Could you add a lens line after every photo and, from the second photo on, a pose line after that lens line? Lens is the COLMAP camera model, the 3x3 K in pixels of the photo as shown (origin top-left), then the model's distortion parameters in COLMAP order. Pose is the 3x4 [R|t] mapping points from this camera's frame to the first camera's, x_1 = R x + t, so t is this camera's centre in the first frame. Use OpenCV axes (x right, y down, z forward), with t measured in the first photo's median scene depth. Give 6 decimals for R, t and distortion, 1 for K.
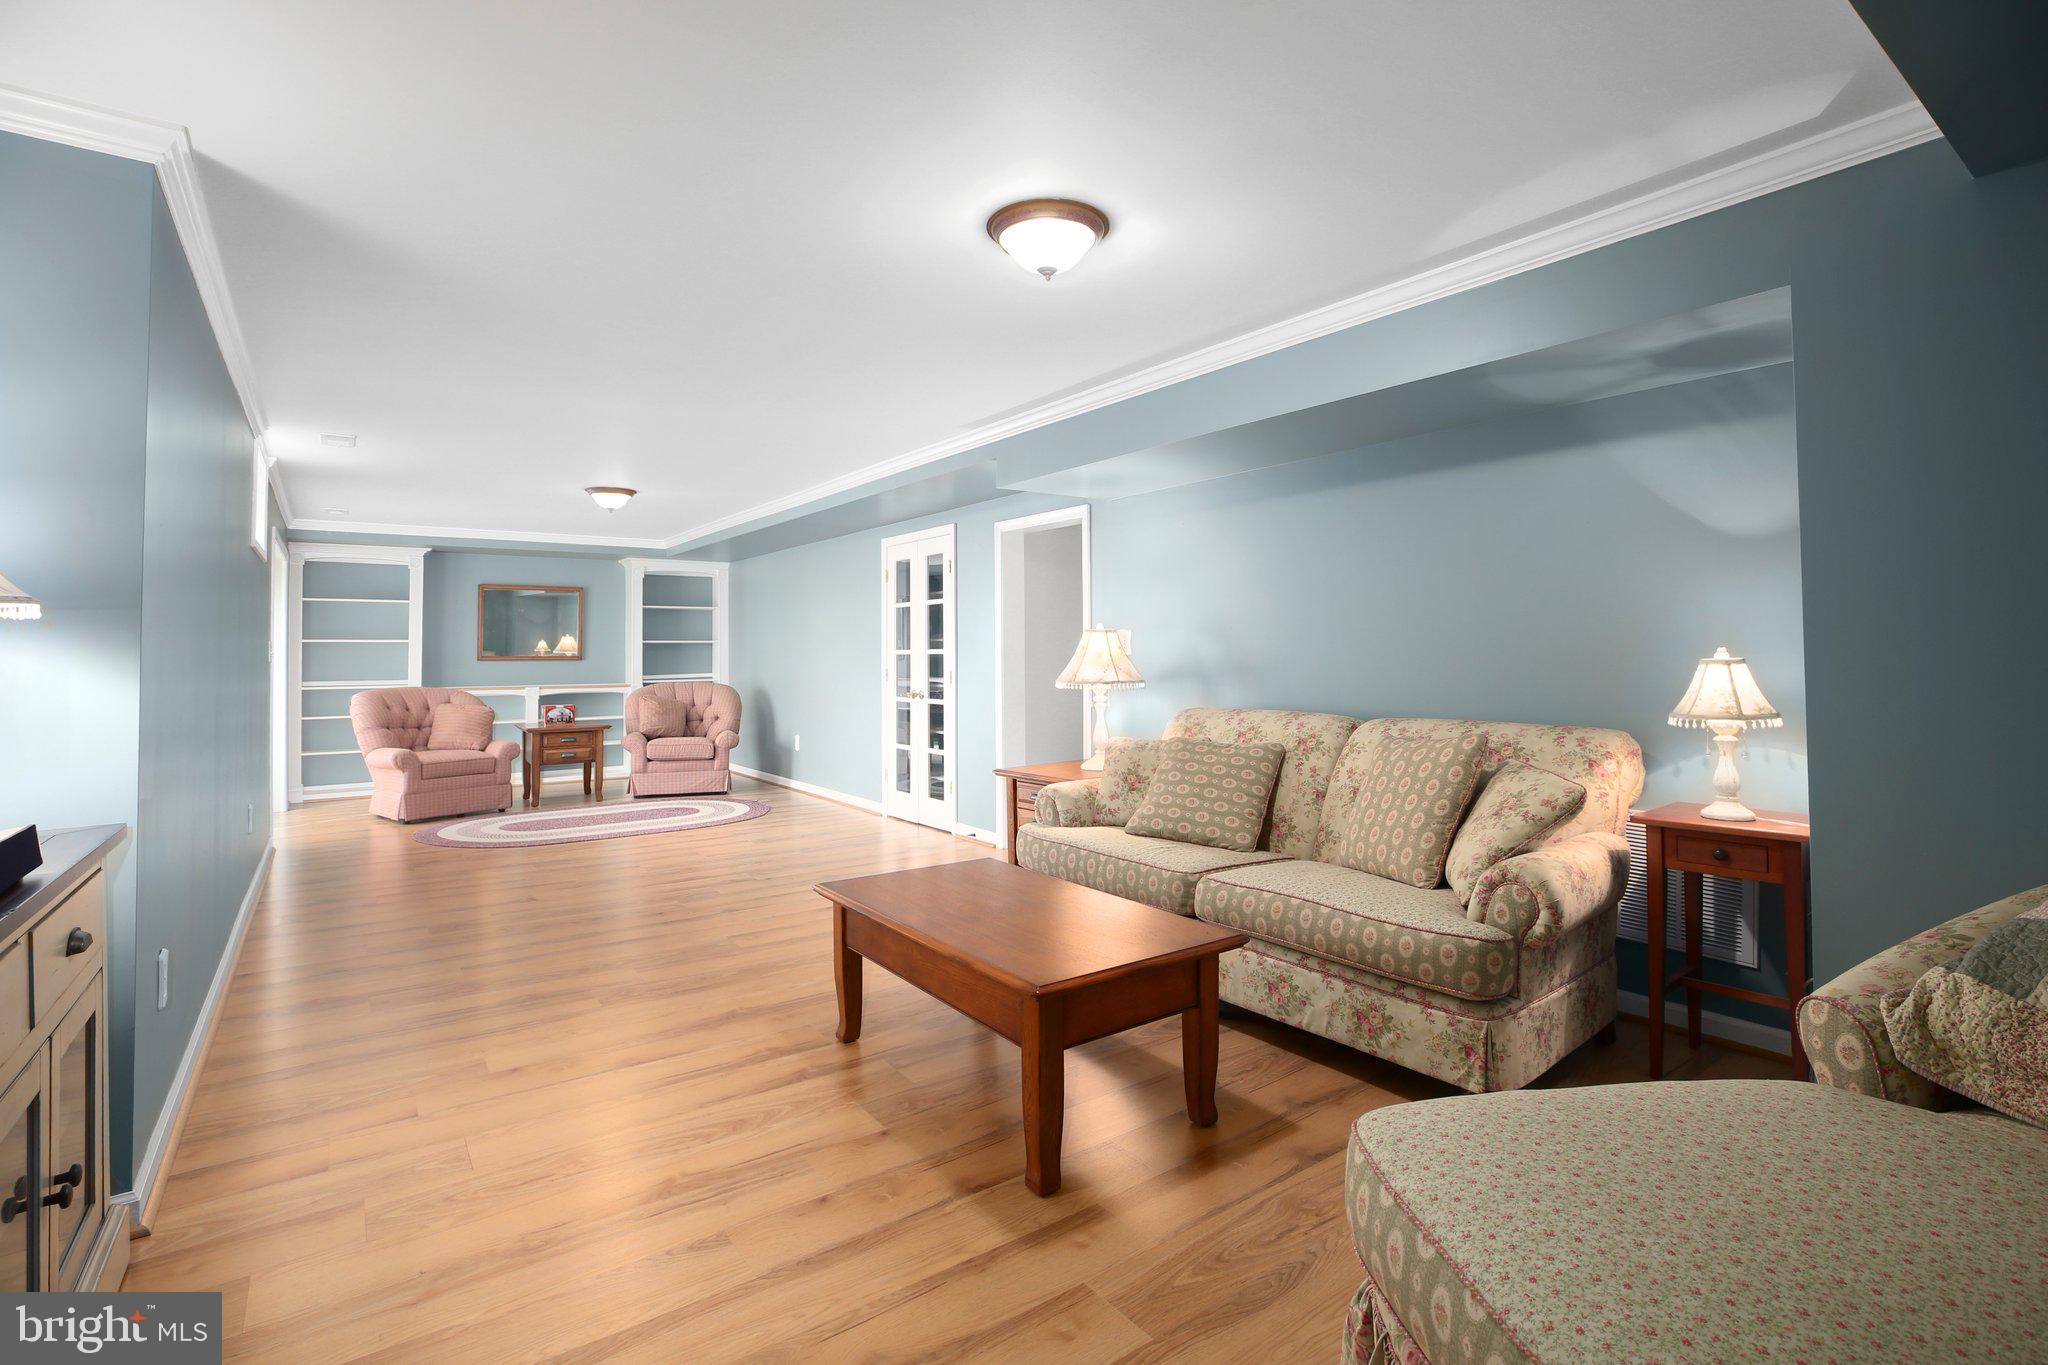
lens RADIAL K [[943.4, 0, 1030.6], [0, 943.4, 680.6], [0, 0, 1]] dist [-0.039468, 0.008771]
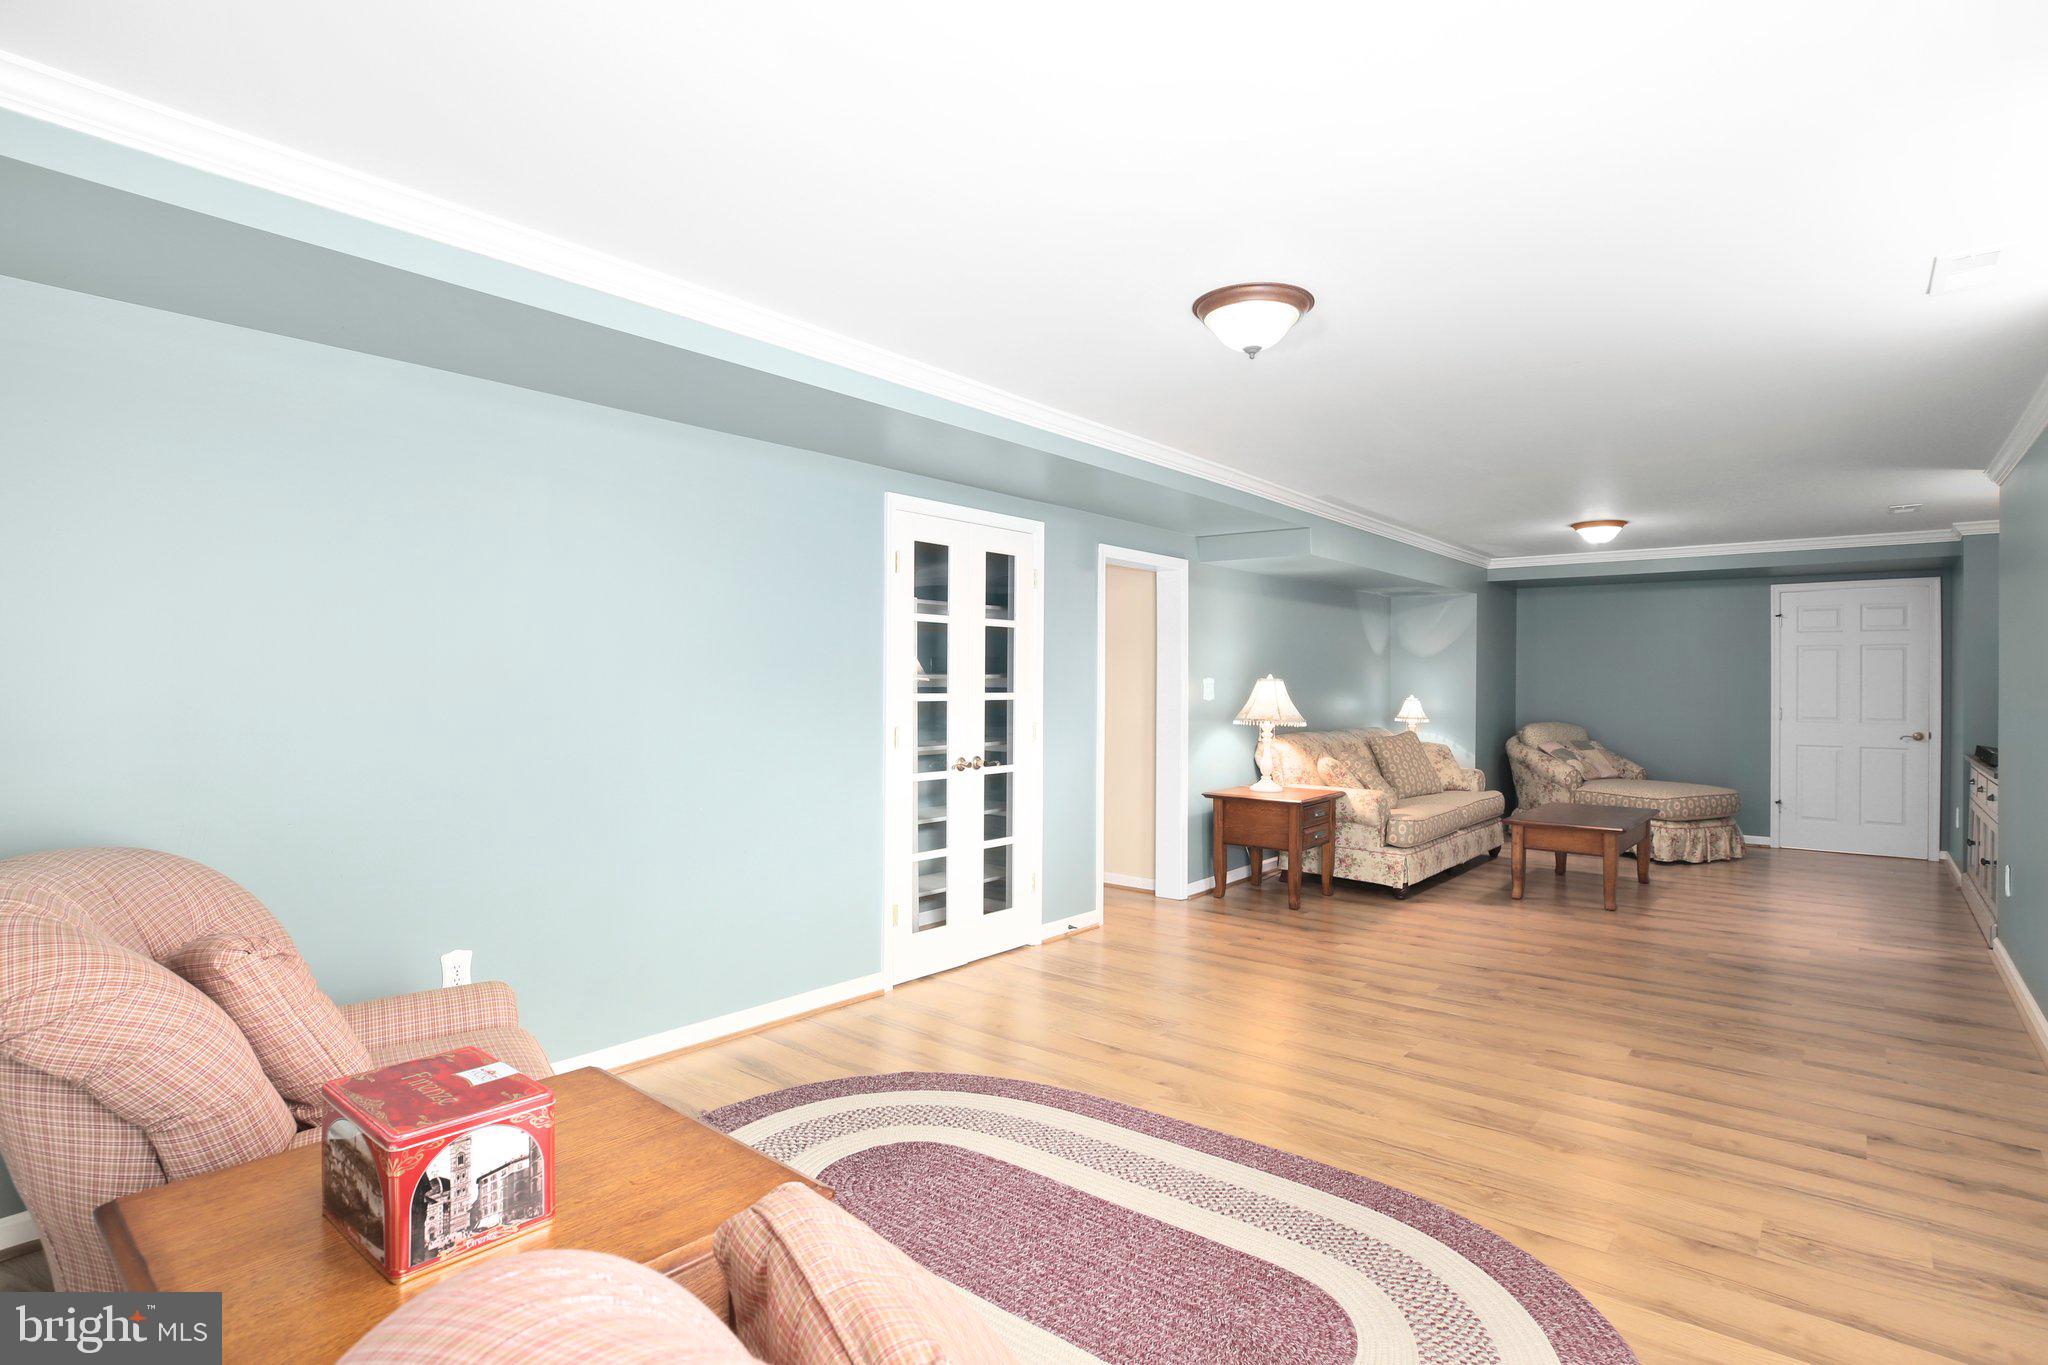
lens RADIAL K [[1028.0, 0, 1066.3], [0, 1028.0, 688.2], [0, 0, 1]] dist [-0.025478, -0.000325]
pose [[-0.278624, -0.003355, 0.960394, -0.829741], [0.018228, 0.999795, 0.008781, -0.041947], [-0.960227, 0.019953, -0.278506, 1.158019]]
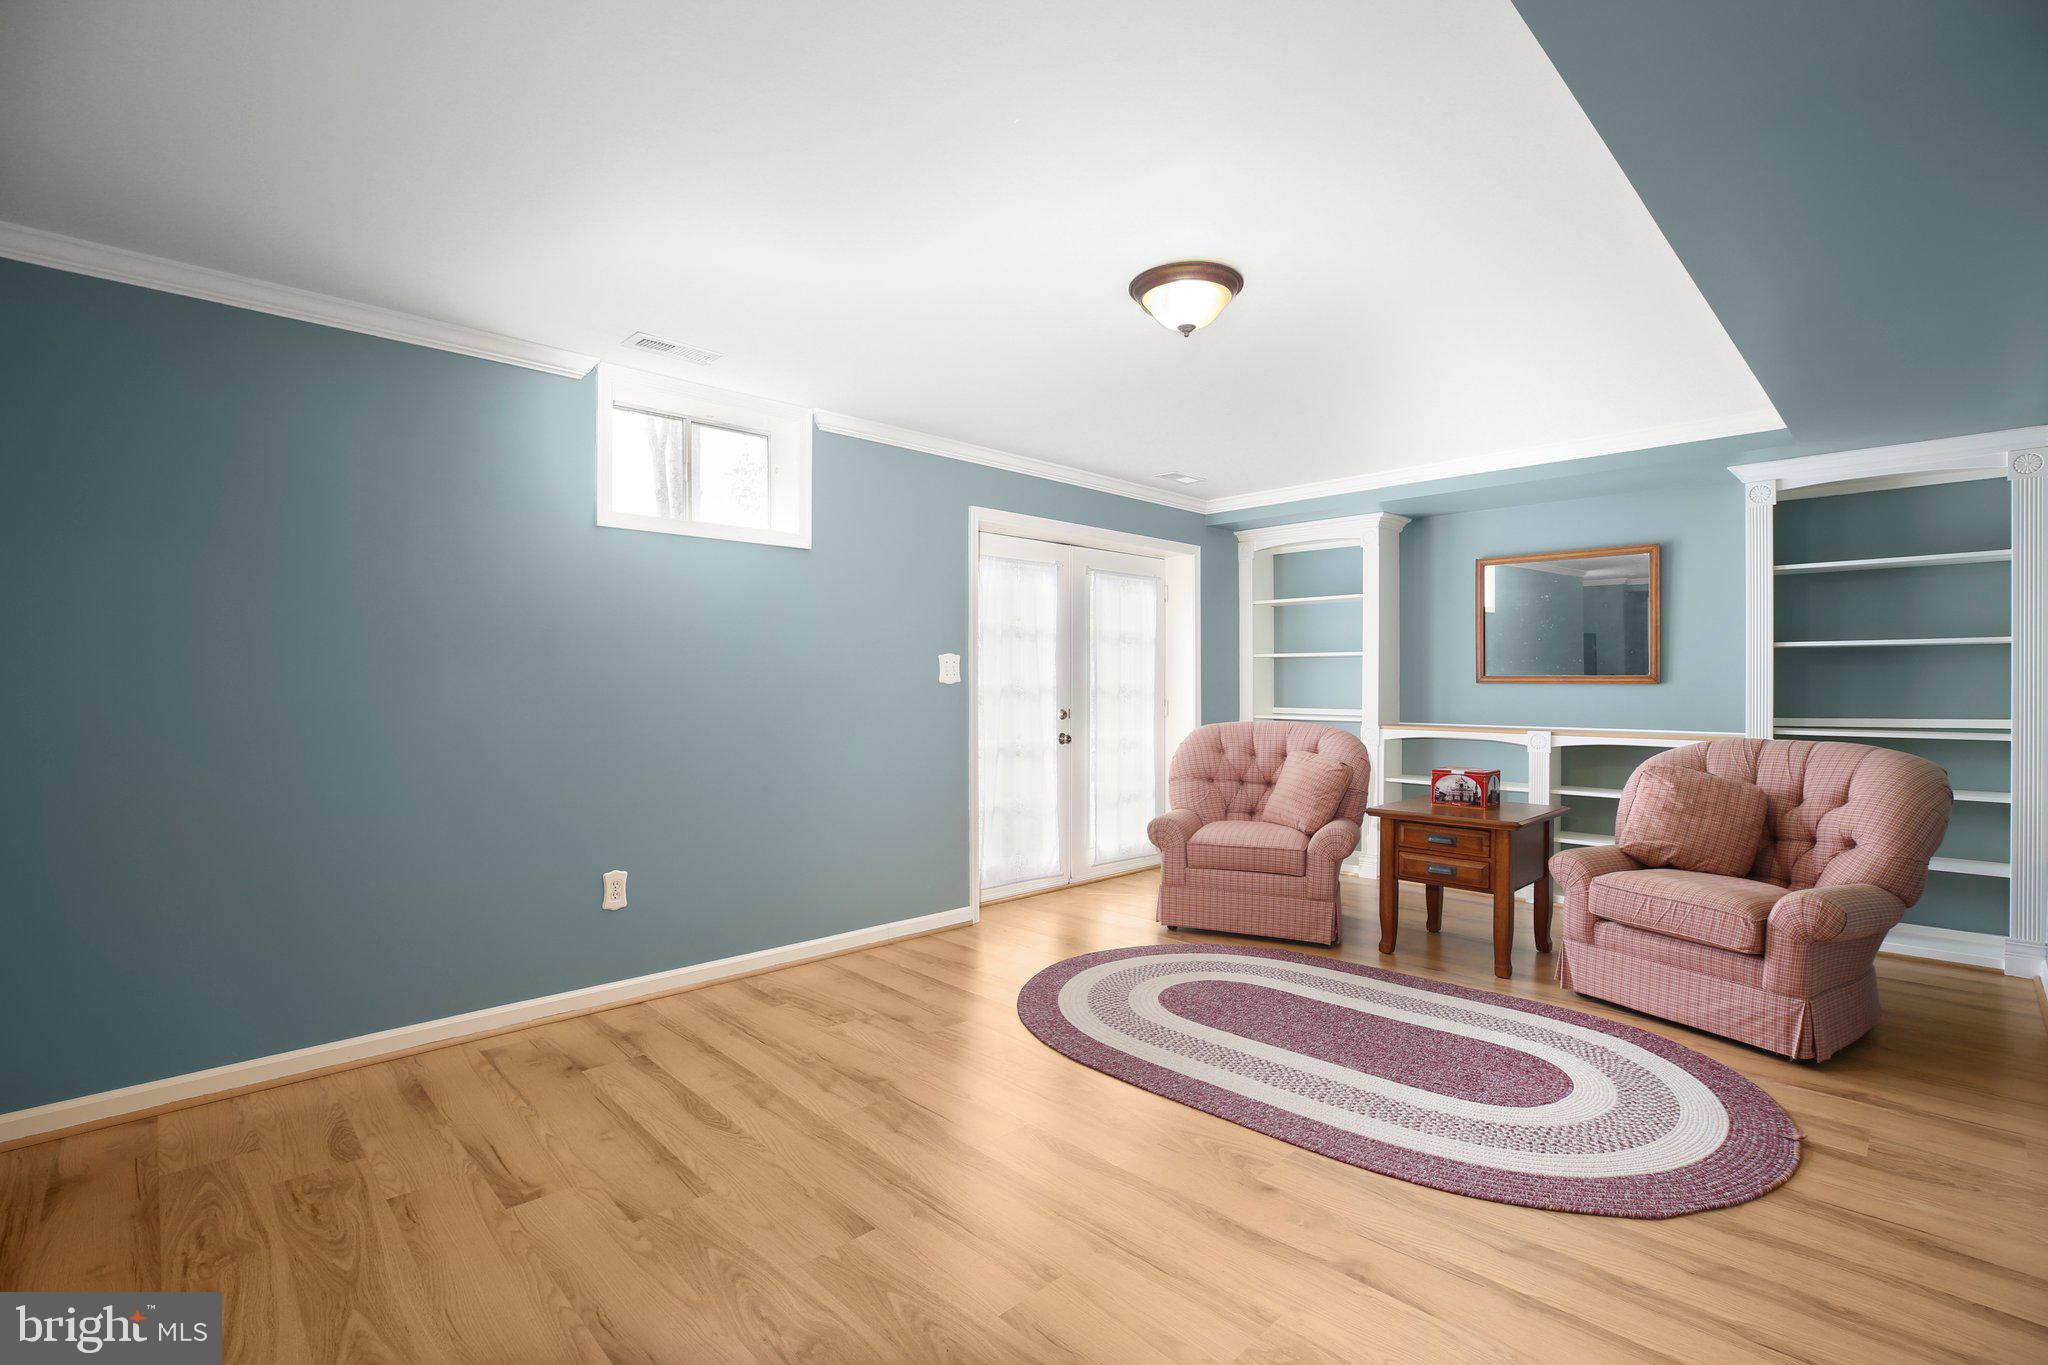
lens RADIAL K [[929.4, 0, 1024.0], [0, 929.4, 682.5], [0, 0, 1]] dist [-0.039670, 0.000475]
pose [[0.131086, 0.008181, -0.991337, -0.033630], [-0.024921, 0.999677, 0.004955, -0.023054], [0.991058, 0.024056, 0.131247, 0.836541]]
